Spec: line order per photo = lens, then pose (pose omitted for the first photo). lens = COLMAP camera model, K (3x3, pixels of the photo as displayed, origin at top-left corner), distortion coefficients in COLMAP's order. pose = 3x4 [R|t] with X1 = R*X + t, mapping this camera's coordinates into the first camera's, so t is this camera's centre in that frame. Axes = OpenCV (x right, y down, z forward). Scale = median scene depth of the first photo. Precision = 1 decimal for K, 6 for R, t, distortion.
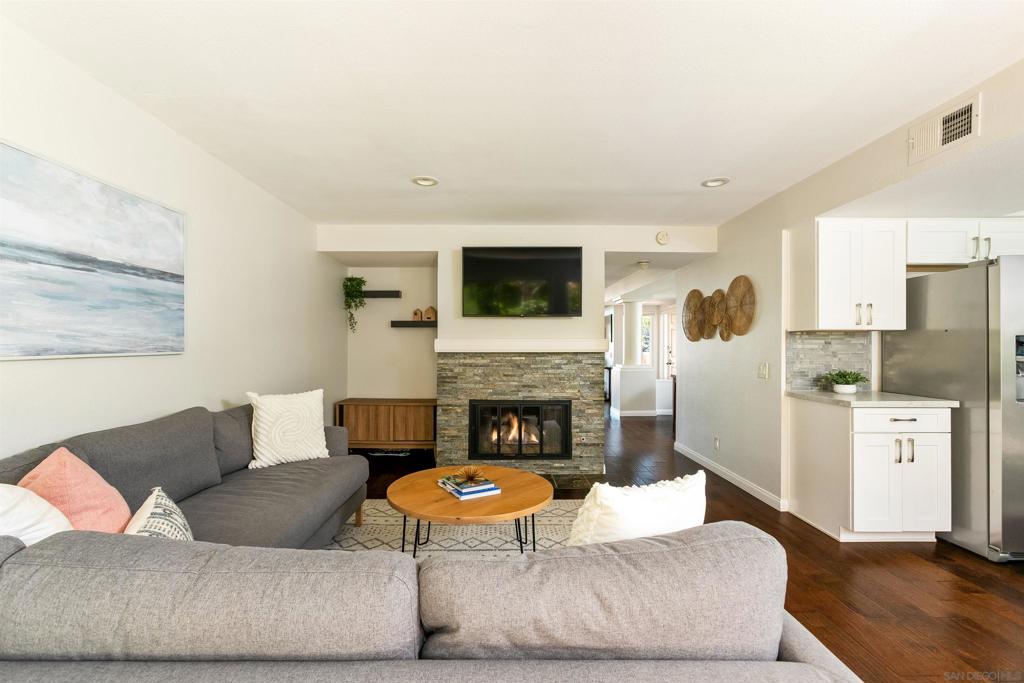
lens RADIAL K [[455.5, 0, 501.7], [0, 455.5, 344.4], [0, 0, 1]] dist [-0.009526, 0.005908]
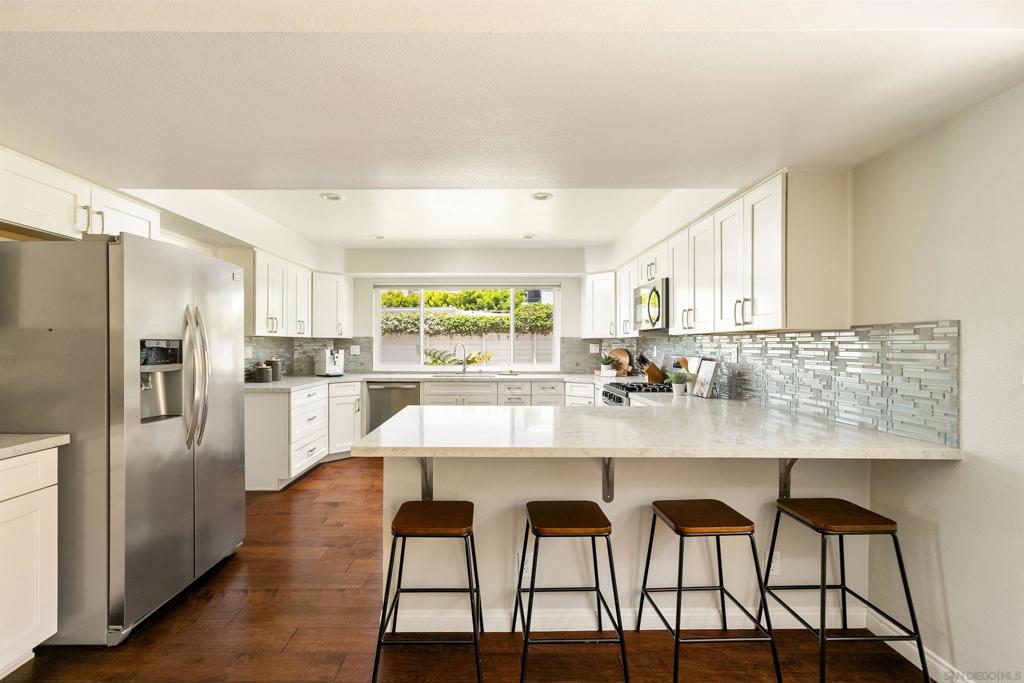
lens RADIAL K [[455.5, 0, 492.4], [0, 455.5, 348.5], [0, 0, 1]] dist [-0.009526, 0.005908]
pose [[0.000609, -0.006329, 0.999980, 0.327592], [-0.005843, 0.999963, 0.006332, -0.011452], [-0.999983, -0.005847, 0.000572, 0.365278]]
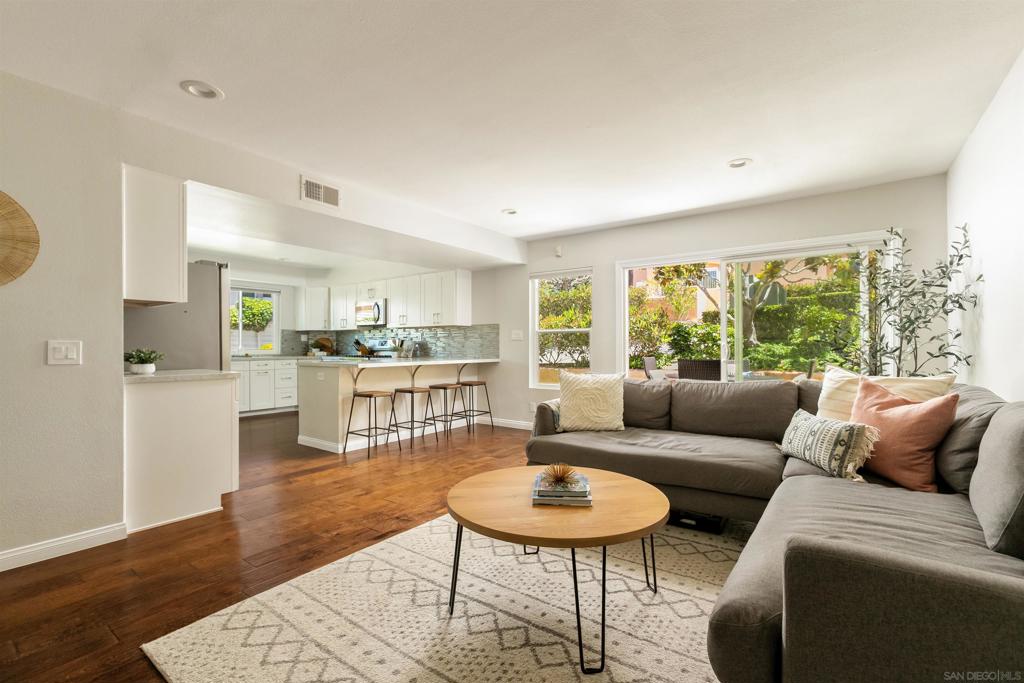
lens RADIAL K [[455.5, 0, 504.5], [0, 455.5, 343.2], [0, 0, 1]] dist [-0.009526, 0.005908]
pose [[-0.803558, 0.007833, 0.595175, -0.293040], [0.002546, 0.999949, -0.009722, 0.054824], [-0.595221, -0.006296, -0.803537, 1.330407]]
